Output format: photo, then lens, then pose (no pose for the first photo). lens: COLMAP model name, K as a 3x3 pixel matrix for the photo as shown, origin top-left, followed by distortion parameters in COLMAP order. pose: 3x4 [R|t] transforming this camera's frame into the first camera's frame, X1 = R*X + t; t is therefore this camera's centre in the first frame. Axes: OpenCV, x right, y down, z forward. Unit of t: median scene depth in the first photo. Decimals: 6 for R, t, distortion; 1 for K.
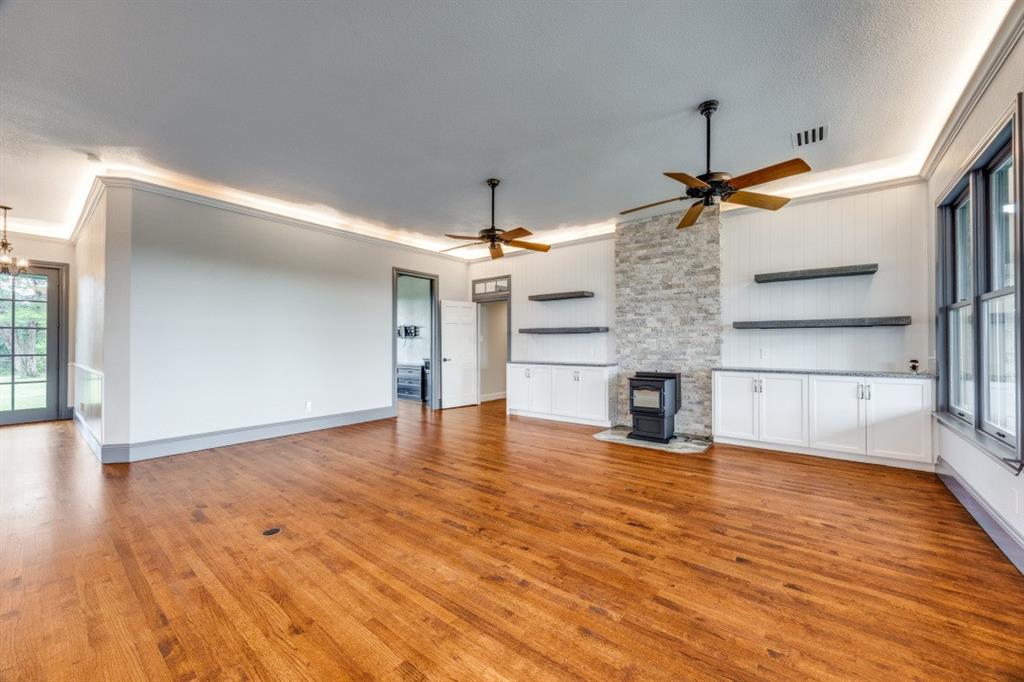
lens RADIAL K [[388.2, 0, 520.1], [0, 388.2, 344.1], [0, 0, 1]] dist [-0.003250, -0.000050]
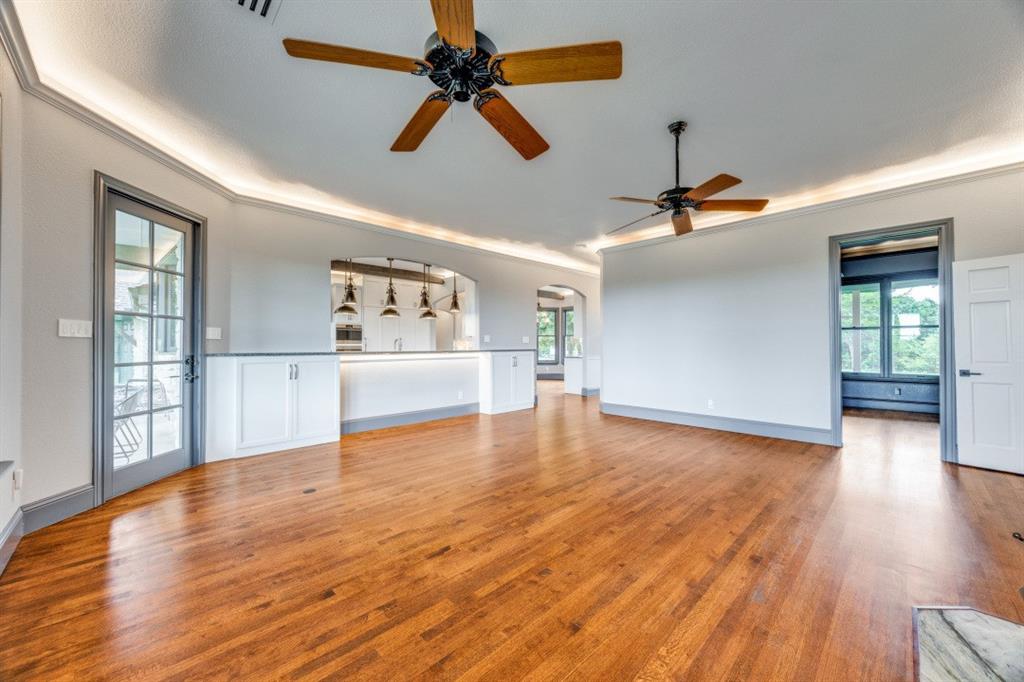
lens RADIAL K [[388.2, 0, 521.5], [0, 388.2, 340.3], [0, 0, 1]] dist [-0.003250, -0.000050]
pose [[-0.129723, -0.009657, -0.991503, 1.196965], [0.005683, 0.999929, -0.010483, -0.008148], [0.991534, -0.006994, -0.129658, 1.333929]]
